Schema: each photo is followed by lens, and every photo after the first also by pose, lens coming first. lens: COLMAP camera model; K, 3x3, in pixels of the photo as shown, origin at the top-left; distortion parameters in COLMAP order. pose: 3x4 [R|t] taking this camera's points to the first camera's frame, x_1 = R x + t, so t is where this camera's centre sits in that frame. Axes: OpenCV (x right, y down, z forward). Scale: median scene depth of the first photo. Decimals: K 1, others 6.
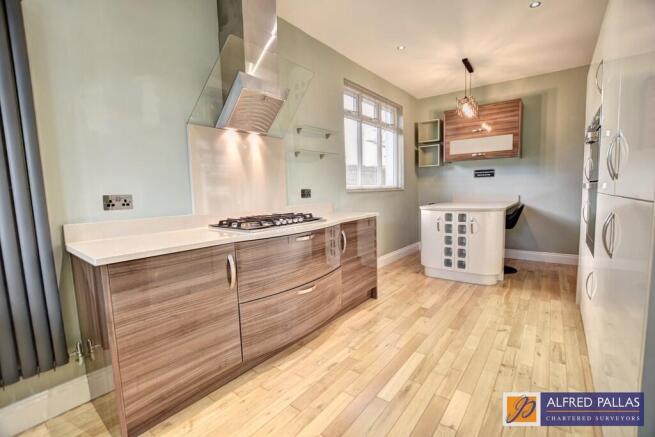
lens RADIAL K [[290.1, 0, 326.0], [0, 290.1, 218.8], [0, 0, 1]] dist [-0.025198, -0.000001]
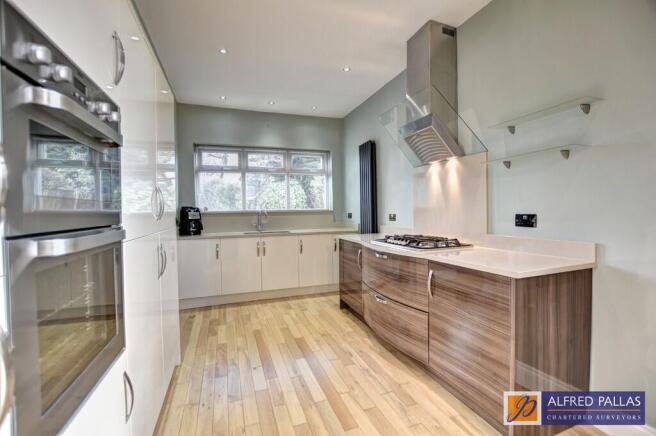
lens RADIAL K [[290.6, 0, 327.3], [0, 290.6, 215.1], [0, 0, 1]] dist [-0.025198, -0.000001]
pose [[-0.533181, 0.052751, -0.844355, 1.140677], [-0.050343, 0.994307, 0.093909, -0.220484], [0.844502, 0.092578, -0.527490, 1.558492]]
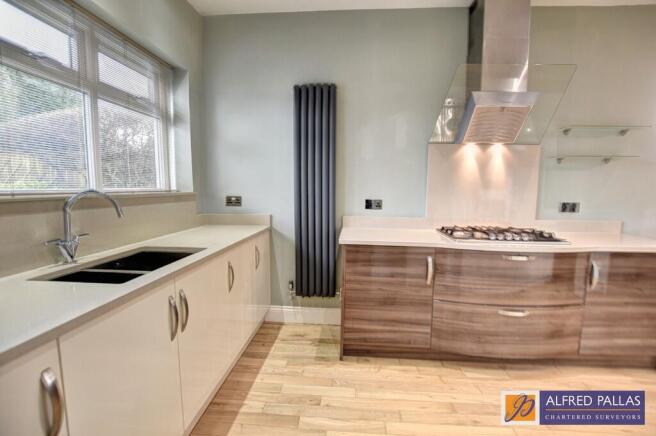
lens RADIAL K [[290.6, 0, 330.2], [0, 290.6, 218.2], [0, 0, 1]] dist [-0.025198, -0.000001]
pose [[0.558674, 0.120810, -0.820541, 0.356155], [-0.109002, 0.991448, 0.071757, -0.065526], [0.822193, 0.049351, 0.567065, -0.027903]]
